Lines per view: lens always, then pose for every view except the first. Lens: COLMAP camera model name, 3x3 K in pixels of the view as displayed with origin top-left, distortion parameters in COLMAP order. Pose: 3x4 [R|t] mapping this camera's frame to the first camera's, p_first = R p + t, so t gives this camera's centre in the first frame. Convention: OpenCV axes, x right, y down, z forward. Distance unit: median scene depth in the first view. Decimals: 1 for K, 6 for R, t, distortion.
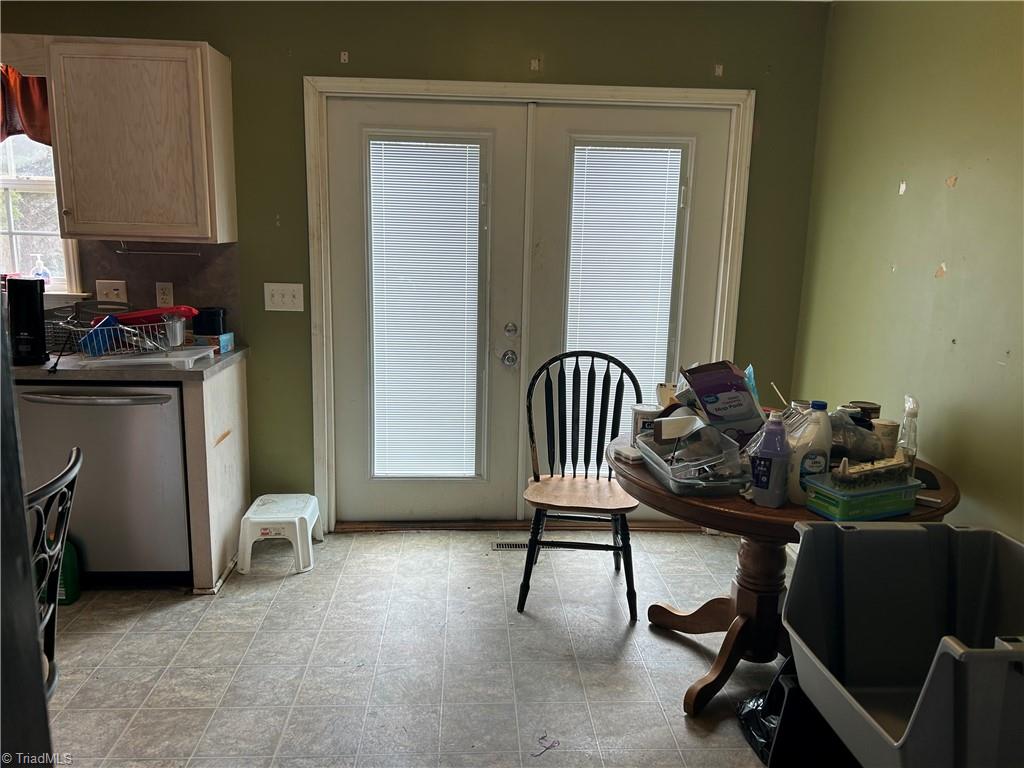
lens RADIAL K [[768.3, 0, 509.4], [0, 768.3, 383.9], [0, 0, 1]] dist [0.063896, -0.065234]
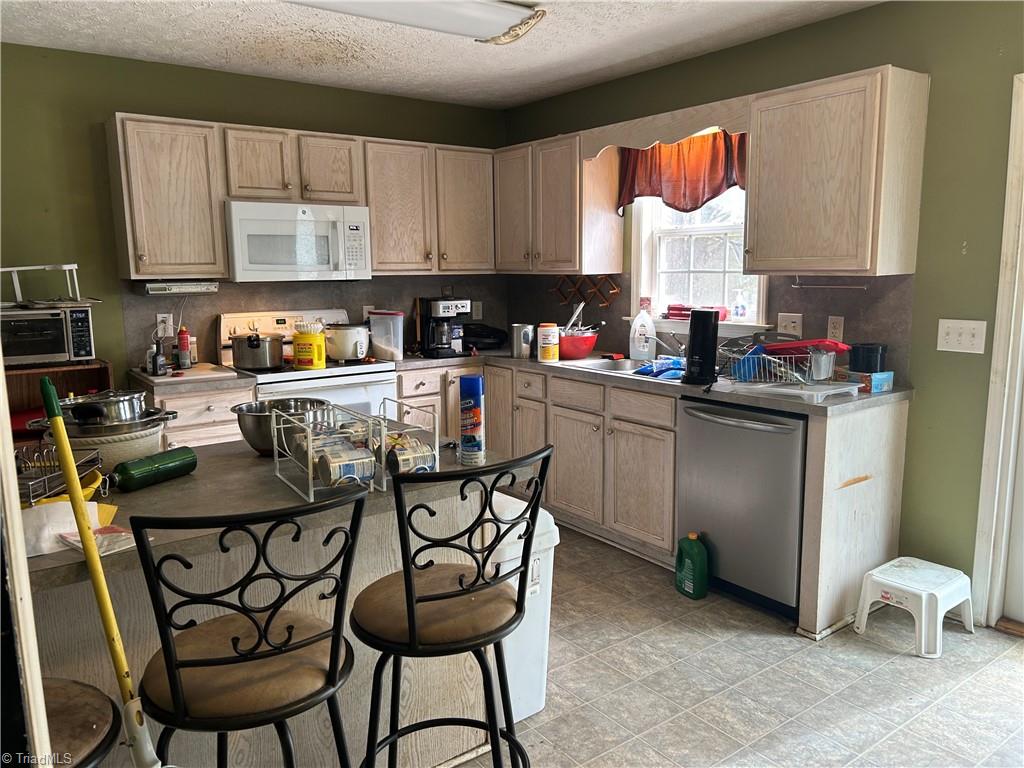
lens RADIAL K [[768.3, 0, 509.4], [0, 768.3, 383.9], [0, 0, 1]] dist [0.063896, -0.065234]
pose [[0.553860, 0.096927, -0.826949, 0.168483], [-0.136922, 0.990282, 0.024365, -0.013462], [0.821274, 0.099733, 0.561749, 0.120041]]
